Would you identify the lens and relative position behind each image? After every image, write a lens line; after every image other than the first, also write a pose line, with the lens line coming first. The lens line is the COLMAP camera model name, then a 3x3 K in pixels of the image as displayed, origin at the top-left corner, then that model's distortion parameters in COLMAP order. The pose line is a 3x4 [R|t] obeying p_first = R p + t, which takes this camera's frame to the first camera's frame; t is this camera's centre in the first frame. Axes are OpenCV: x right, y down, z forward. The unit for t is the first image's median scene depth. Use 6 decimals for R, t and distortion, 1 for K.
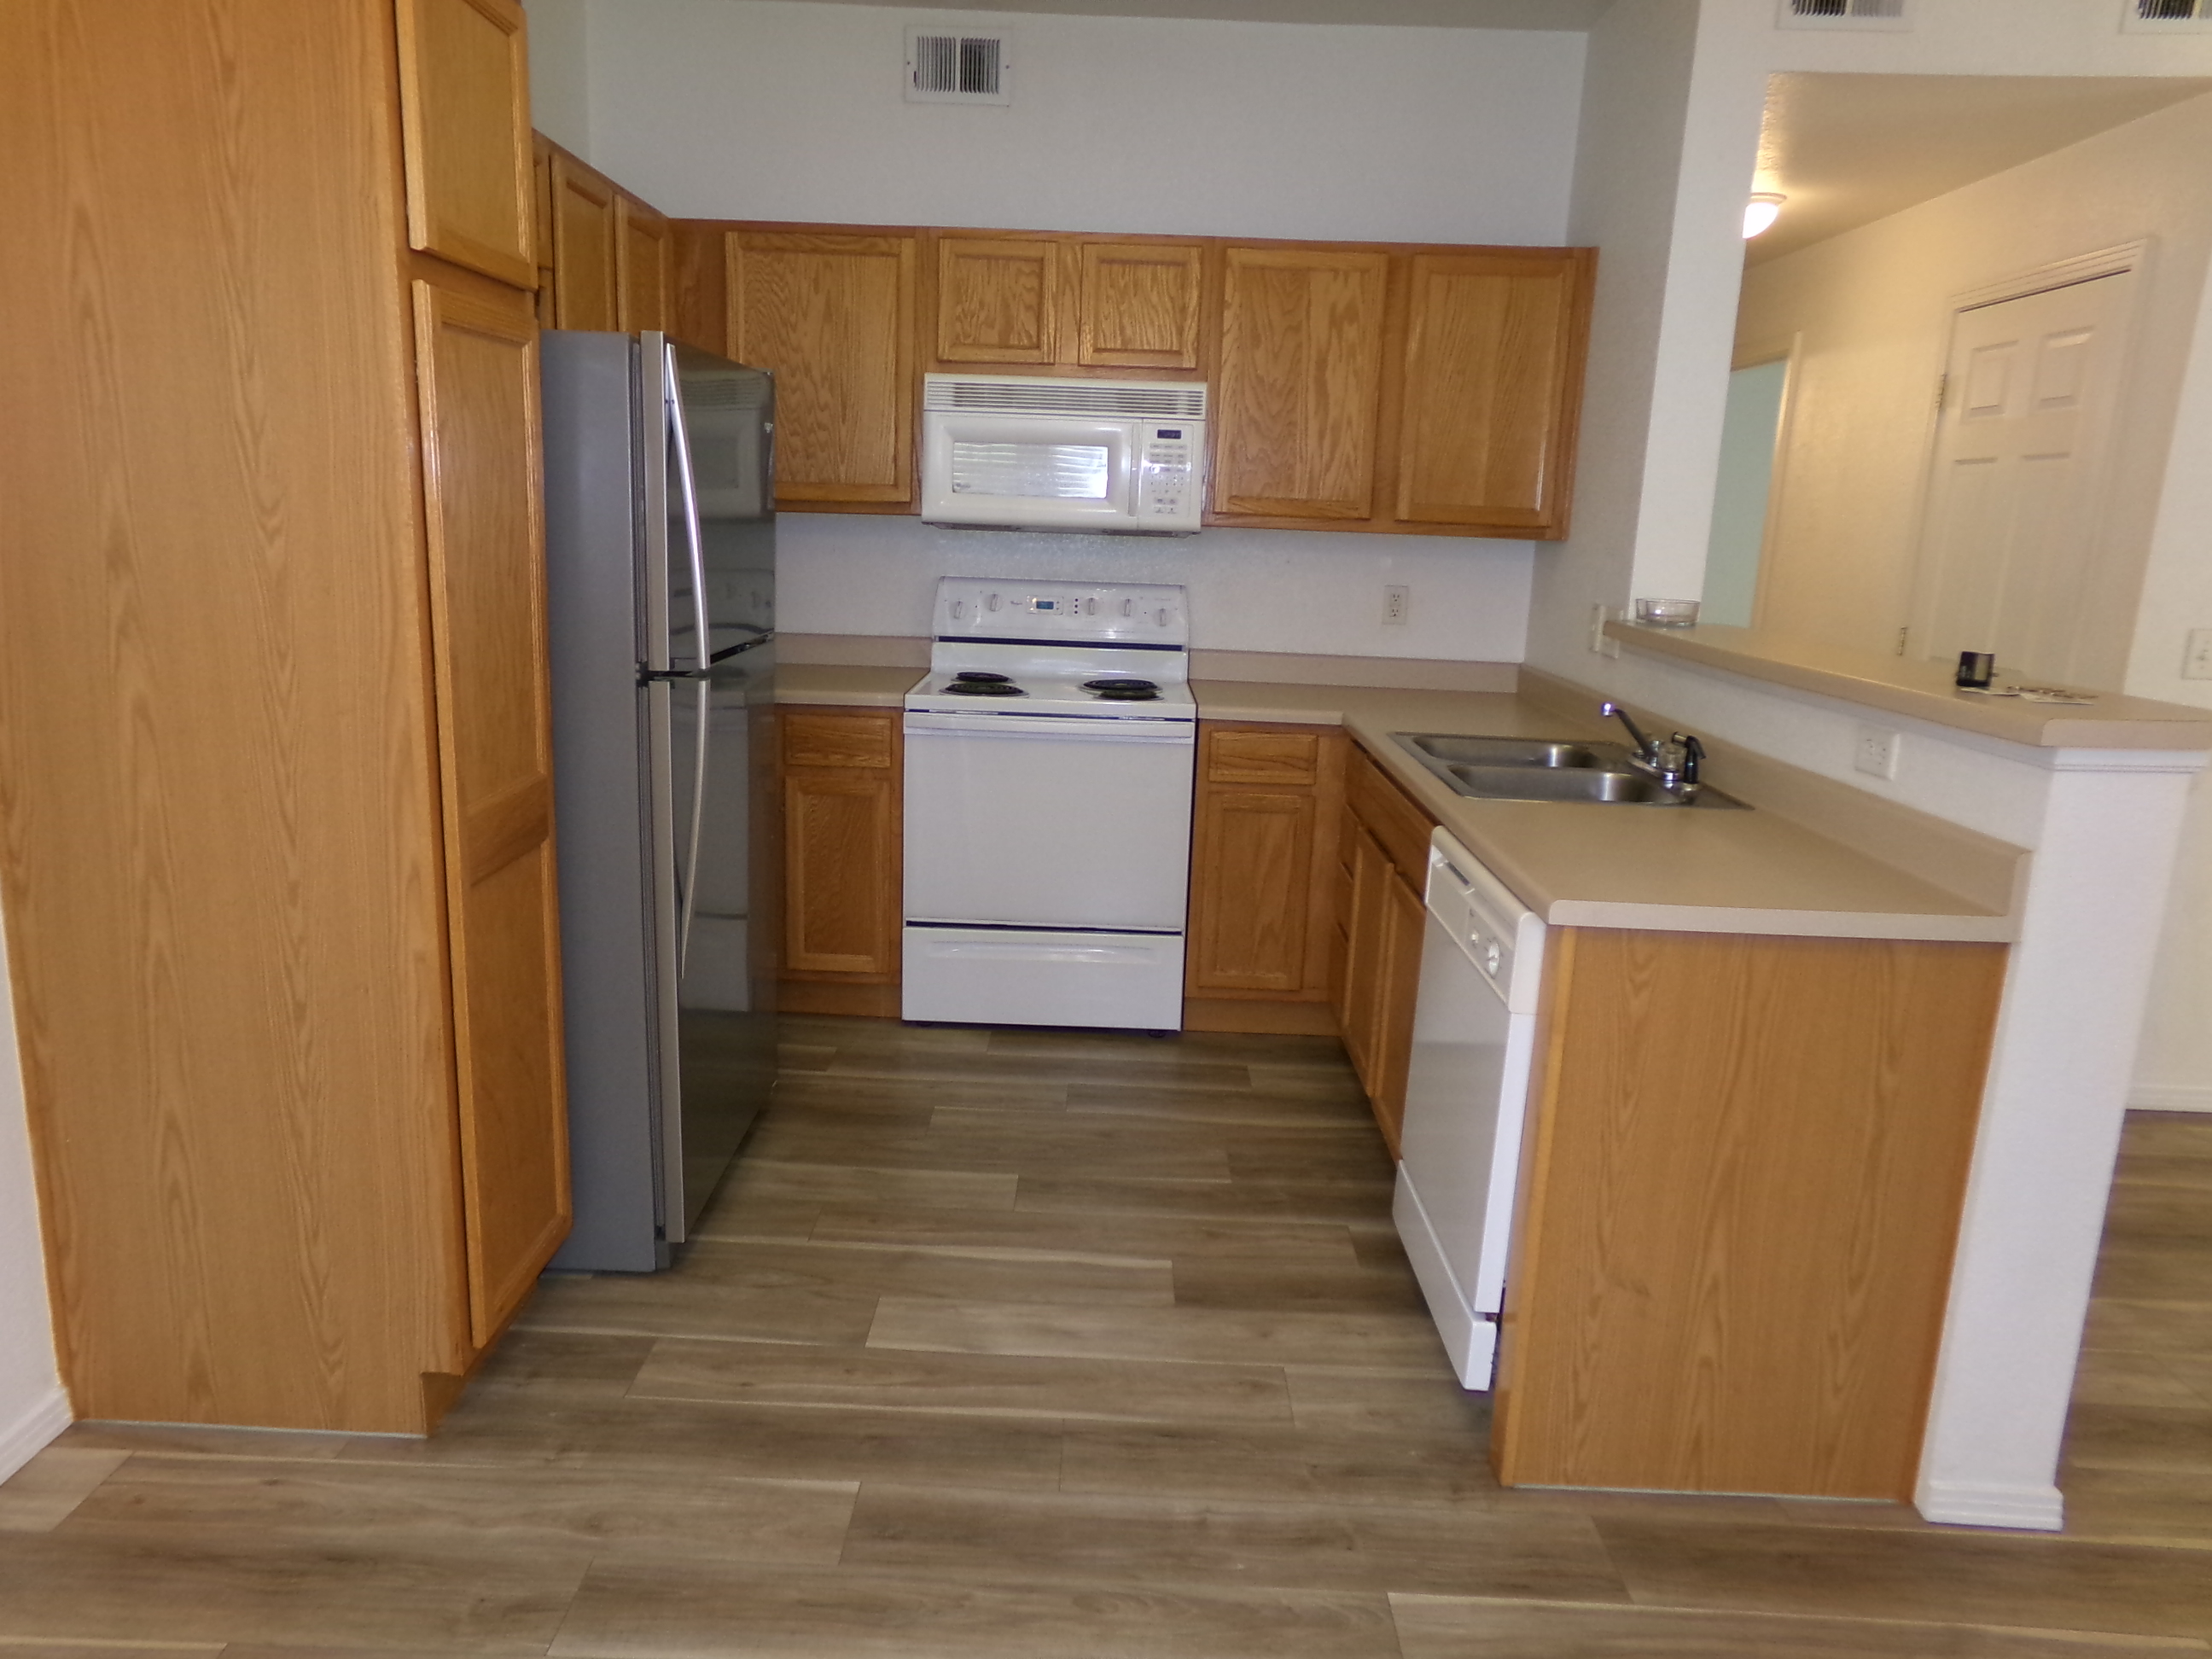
lens RADIAL K [[1488.3, 0, 1089.2], [0, 1488.3, 828.7], [0, 0, 1]] dist [-0.017679, 0.053762]
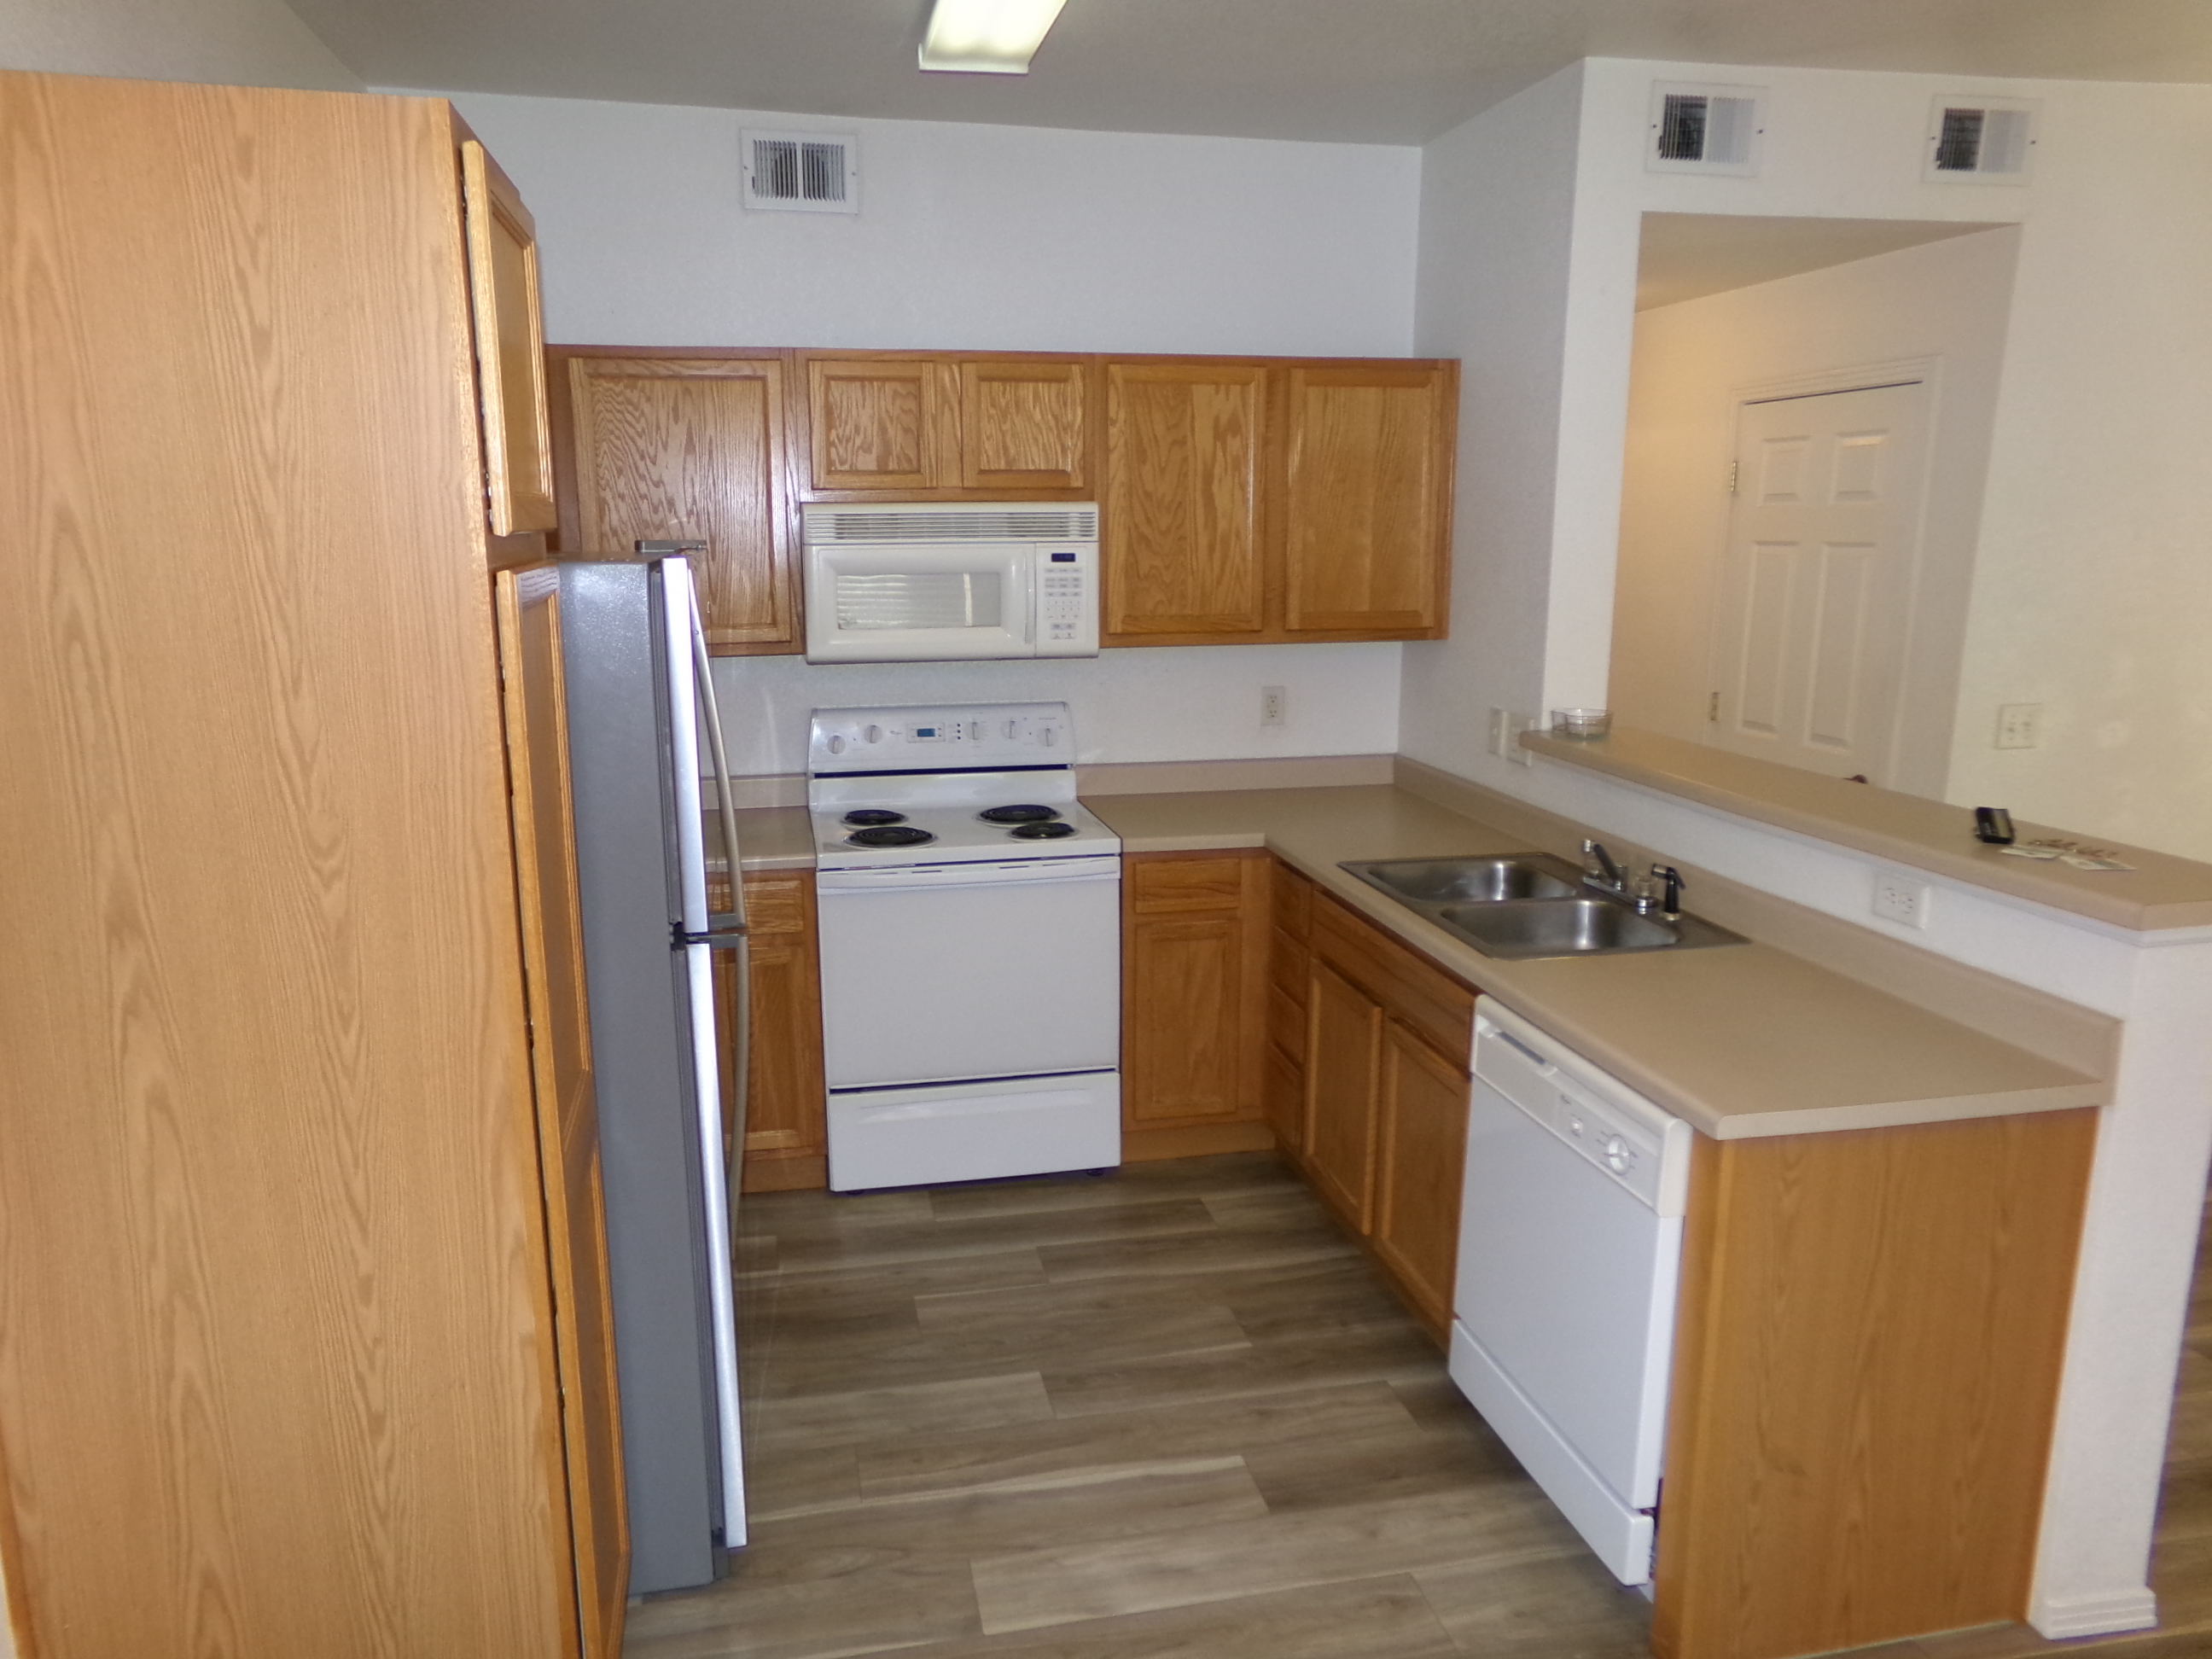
lens RADIAL K [[1488.3, 0, 1066.0], [0, 1488.3, 839.1], [0, 0, 1]] dist [-0.017679, 0.053762]
pose [[0.974277, -0.086976, 0.207891, -0.233503], [0.085075, 0.996210, 0.018083, -0.145432], [-0.208676, 0.000069, 0.977985, 0.079031]]
